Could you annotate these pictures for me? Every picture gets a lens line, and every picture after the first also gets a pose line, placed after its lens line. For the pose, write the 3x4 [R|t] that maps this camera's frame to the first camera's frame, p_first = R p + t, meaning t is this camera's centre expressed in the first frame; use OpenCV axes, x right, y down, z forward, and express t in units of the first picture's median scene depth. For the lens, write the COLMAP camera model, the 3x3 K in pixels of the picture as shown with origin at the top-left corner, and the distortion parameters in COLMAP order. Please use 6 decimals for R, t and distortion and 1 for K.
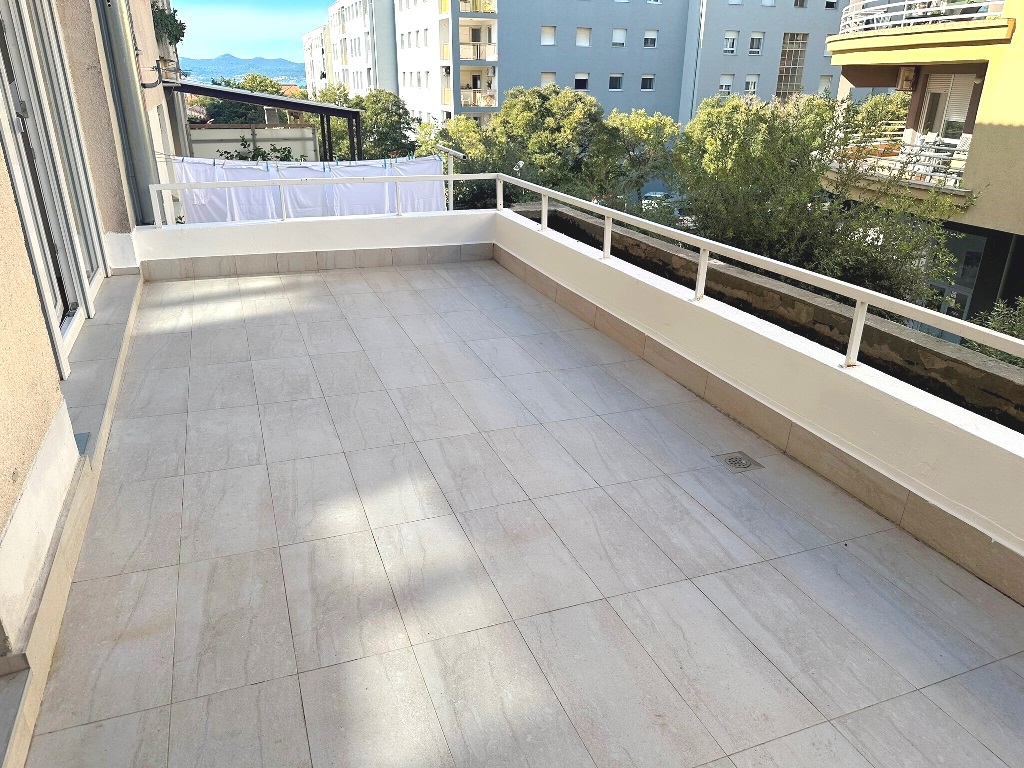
lens RADIAL K [[725.2, 0, 544.6], [0, 725.2, 379.8], [0, 0, 1]] dist [0.032253, -0.055207]
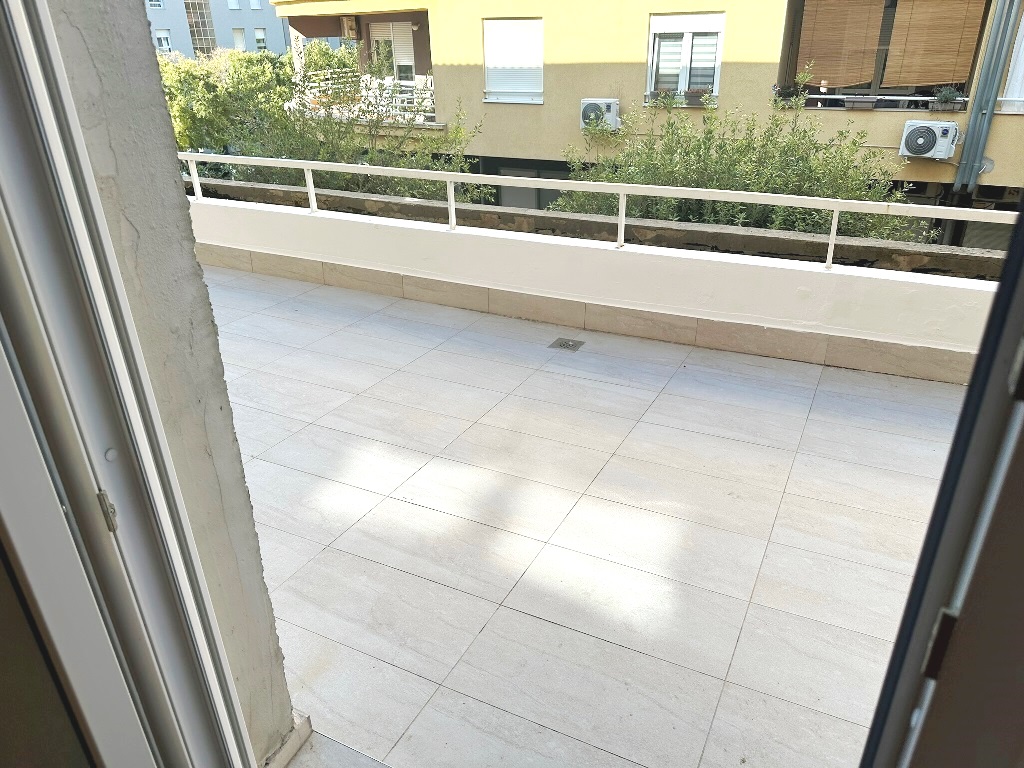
lens RADIAL K [[725.2, 0, 538.2], [0, 725.2, 355.3], [0, 0, 1]] dist [0.032253, -0.055207]
pose [[0.747571, -0.294868, 0.595139, -0.108890], [0.279126, 0.952558, 0.121336, -0.006761], [-0.602682, 0.075411, 0.794410, 0.014082]]
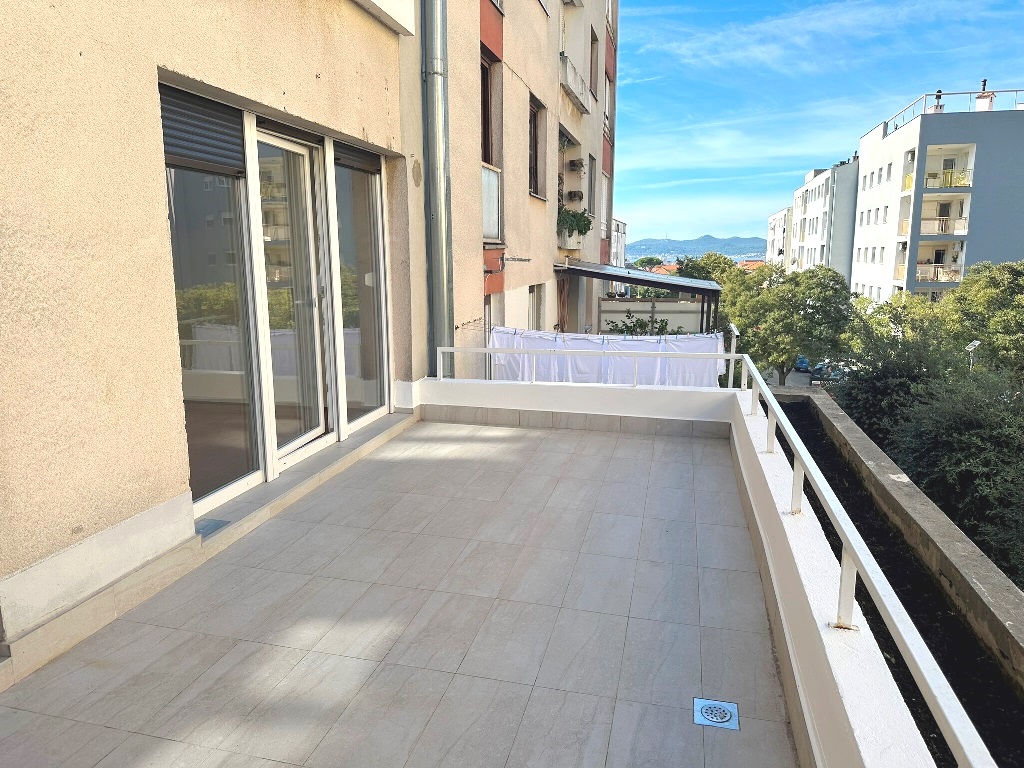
lens RADIAL K [[725.2, 0, 528.3], [0, 725.2, 389.9], [0, 0, 1]] dist [0.032253, -0.055207]
pose [[0.815256, 0.091223, -0.571870, 0.115367], [-0.208108, 0.967697, -0.142313, -0.017060], [0.540415, 0.235032, 0.807905, 0.030354]]
